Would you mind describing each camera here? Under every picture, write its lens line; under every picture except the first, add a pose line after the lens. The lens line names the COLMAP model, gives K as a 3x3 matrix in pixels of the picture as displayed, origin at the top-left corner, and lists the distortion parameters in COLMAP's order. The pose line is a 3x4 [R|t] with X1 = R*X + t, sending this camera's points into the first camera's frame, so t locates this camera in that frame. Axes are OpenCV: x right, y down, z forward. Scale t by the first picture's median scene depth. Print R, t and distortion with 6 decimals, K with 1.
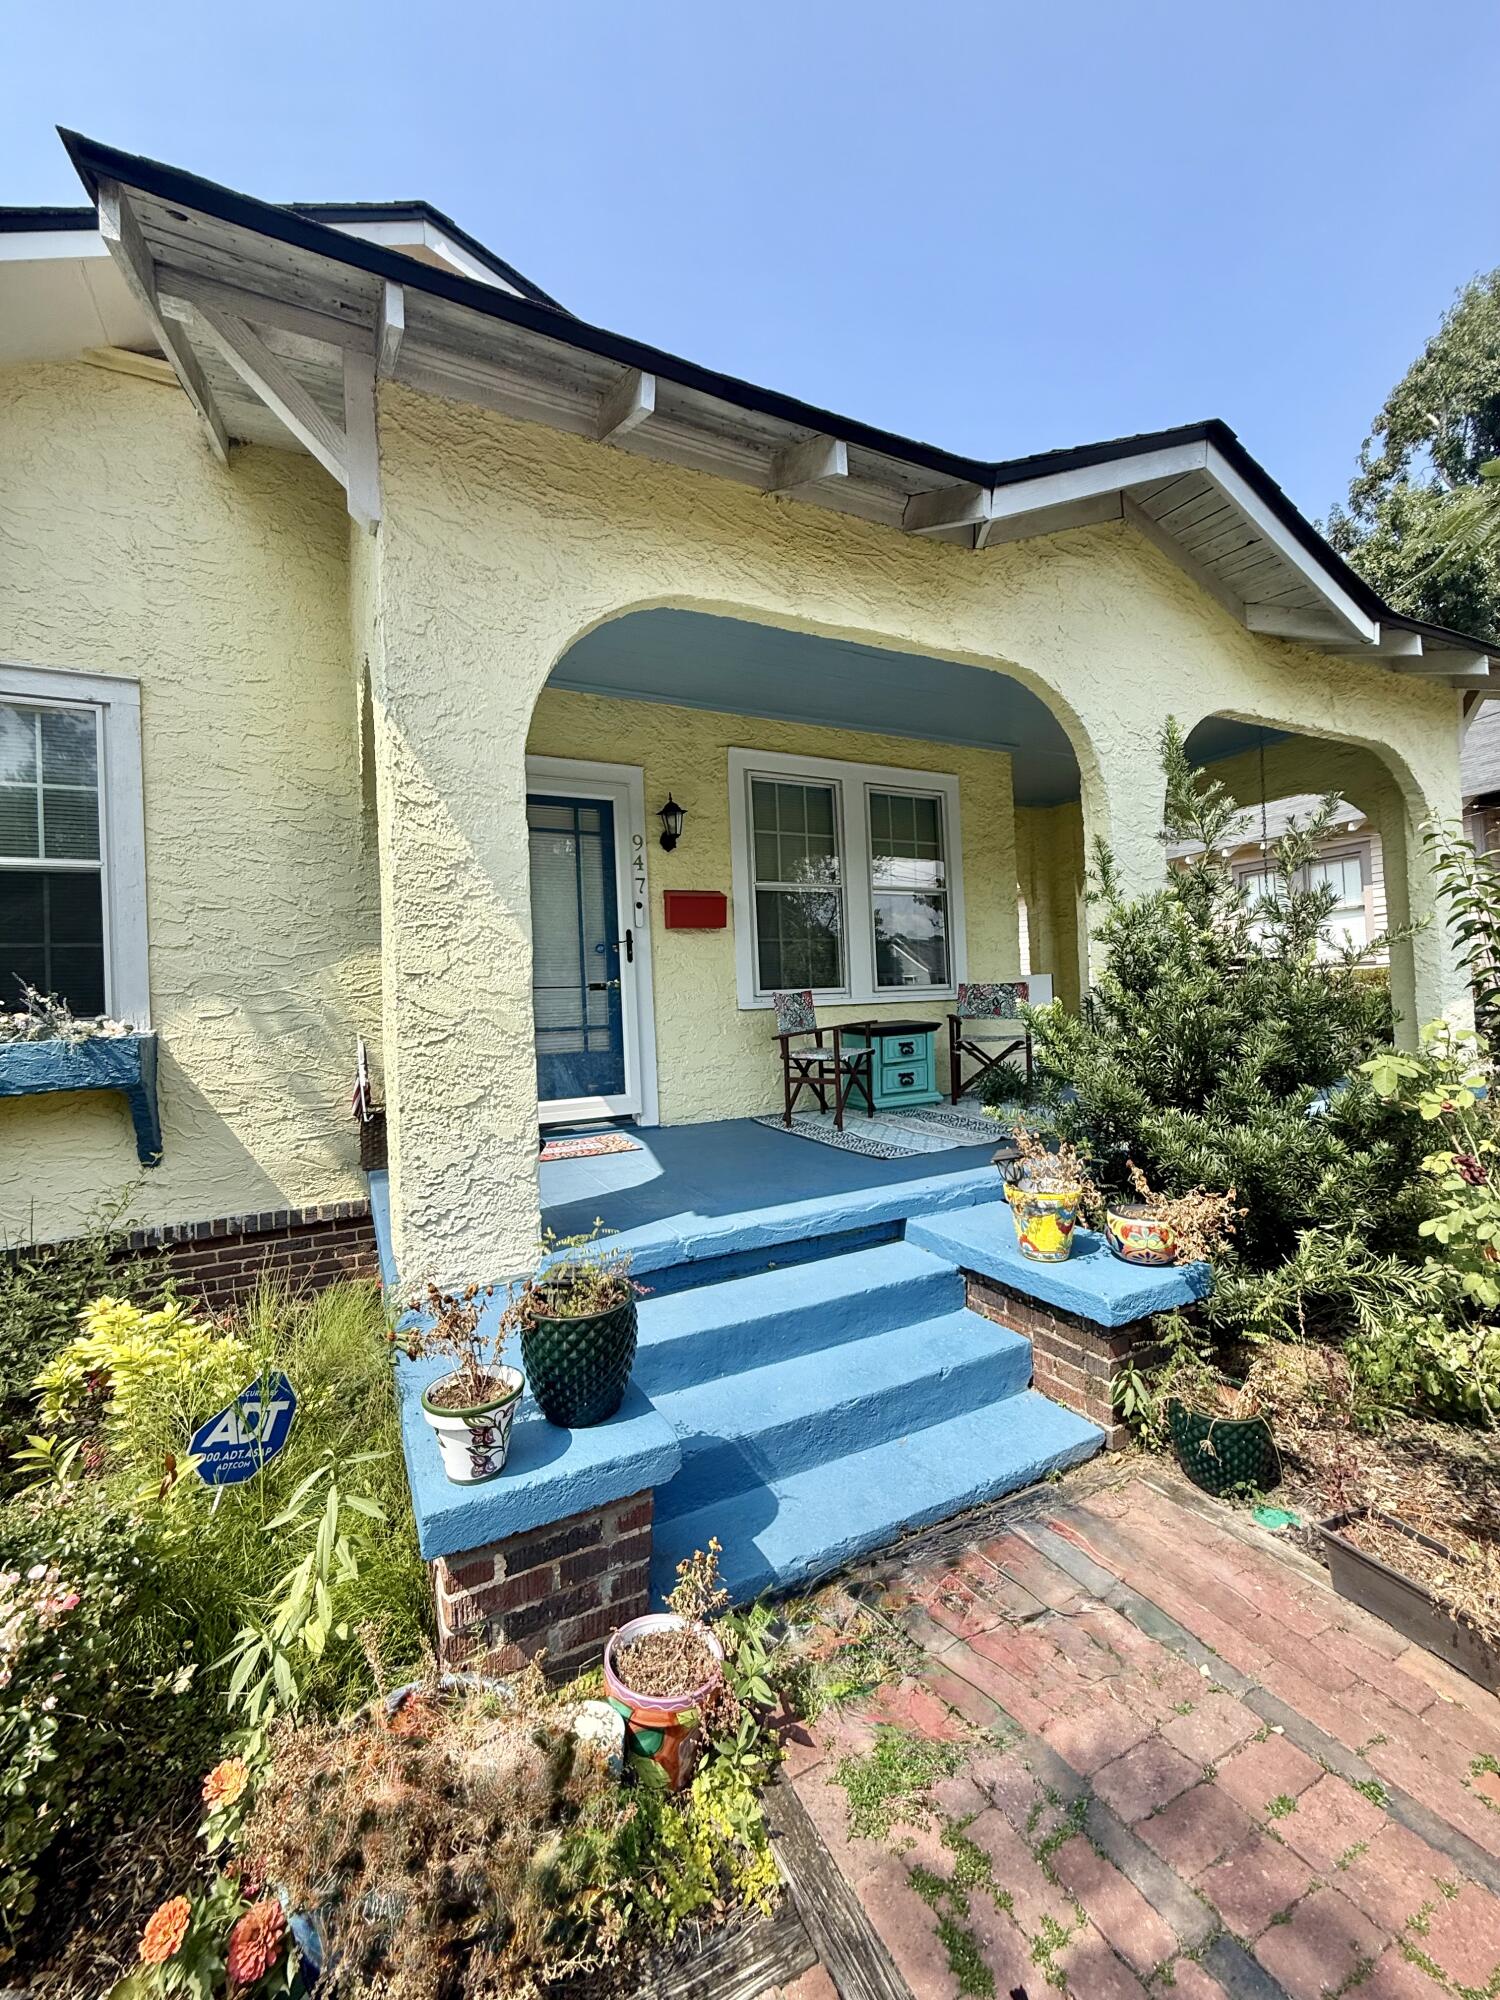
lens RADIAL K [[797.2, 0, 740.0], [0, 797.2, 990.4], [0, 0, 1]] dist [0.001532, -0.000371]
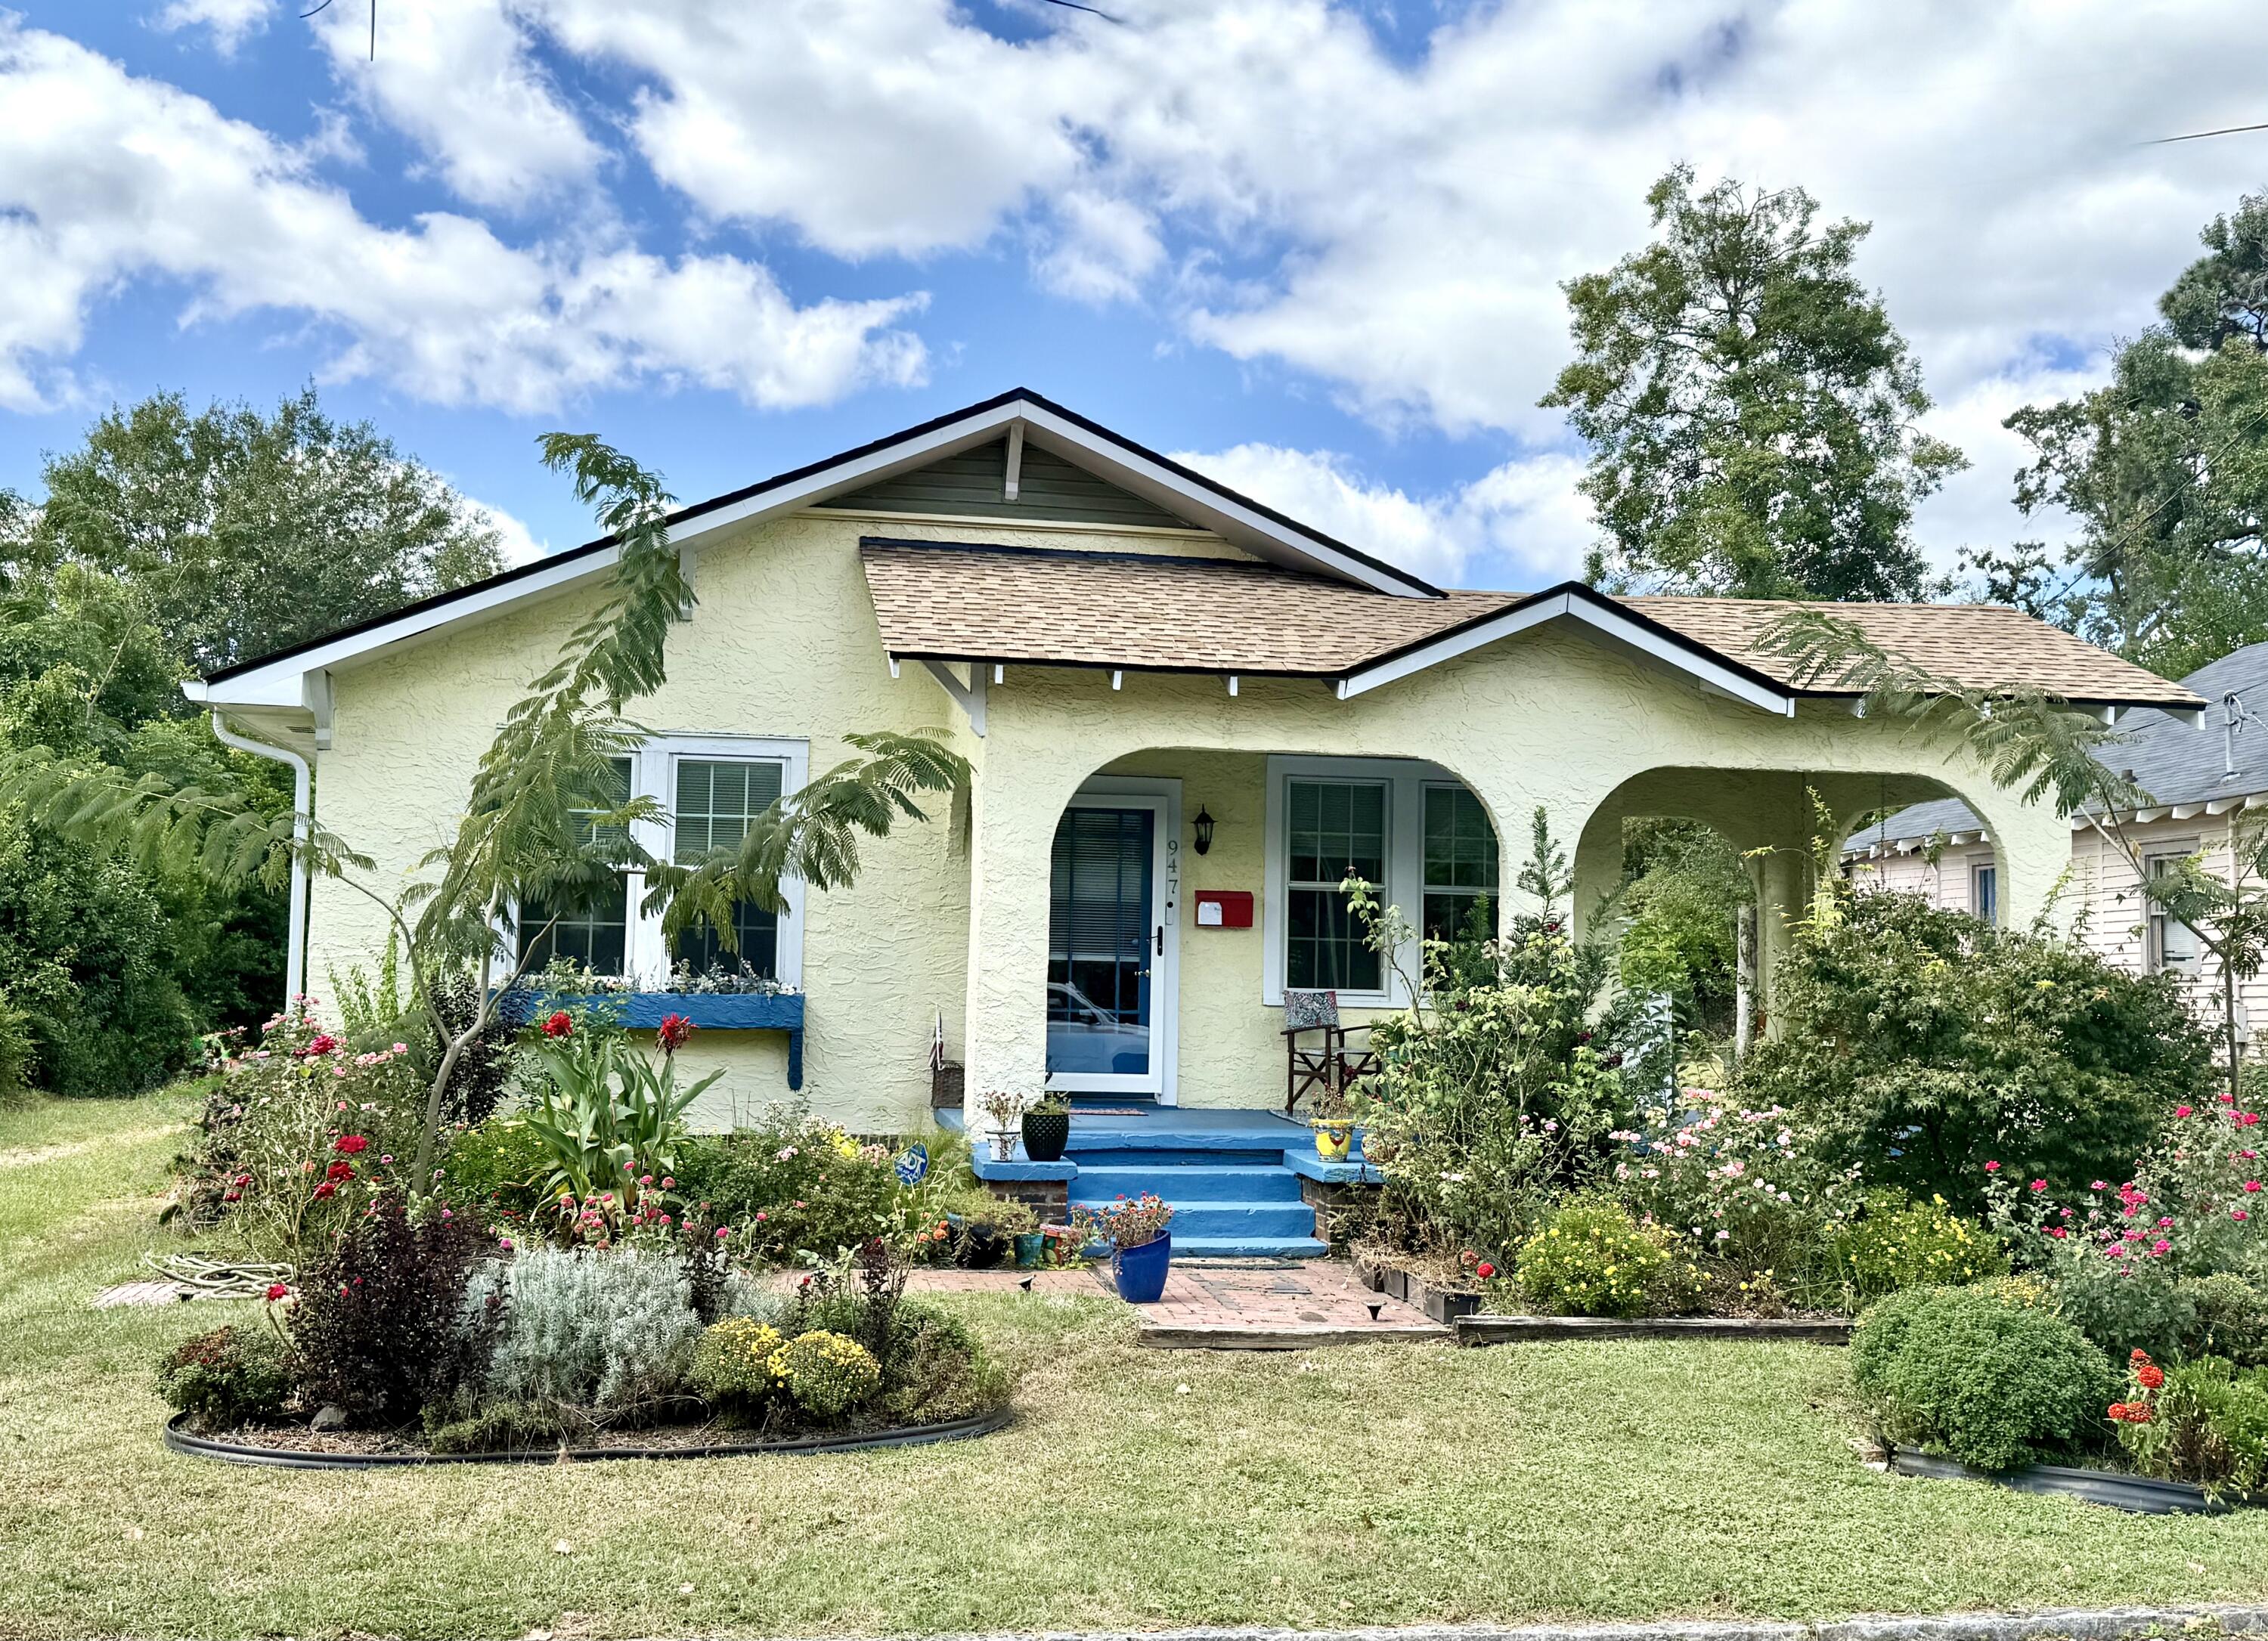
lens RADIAL K [[2340.3, 0, 1137.5], [0, 2340.3, 784.0], [0, 0, 1]] dist [0.166110, -0.367594]
pose [[0.954705, 0.035339, -0.295449, 0.792176], [-0.056569, 0.996370, -0.063617, -0.063989], [0.292128, 0.077448, 0.953238, -2.149112]]
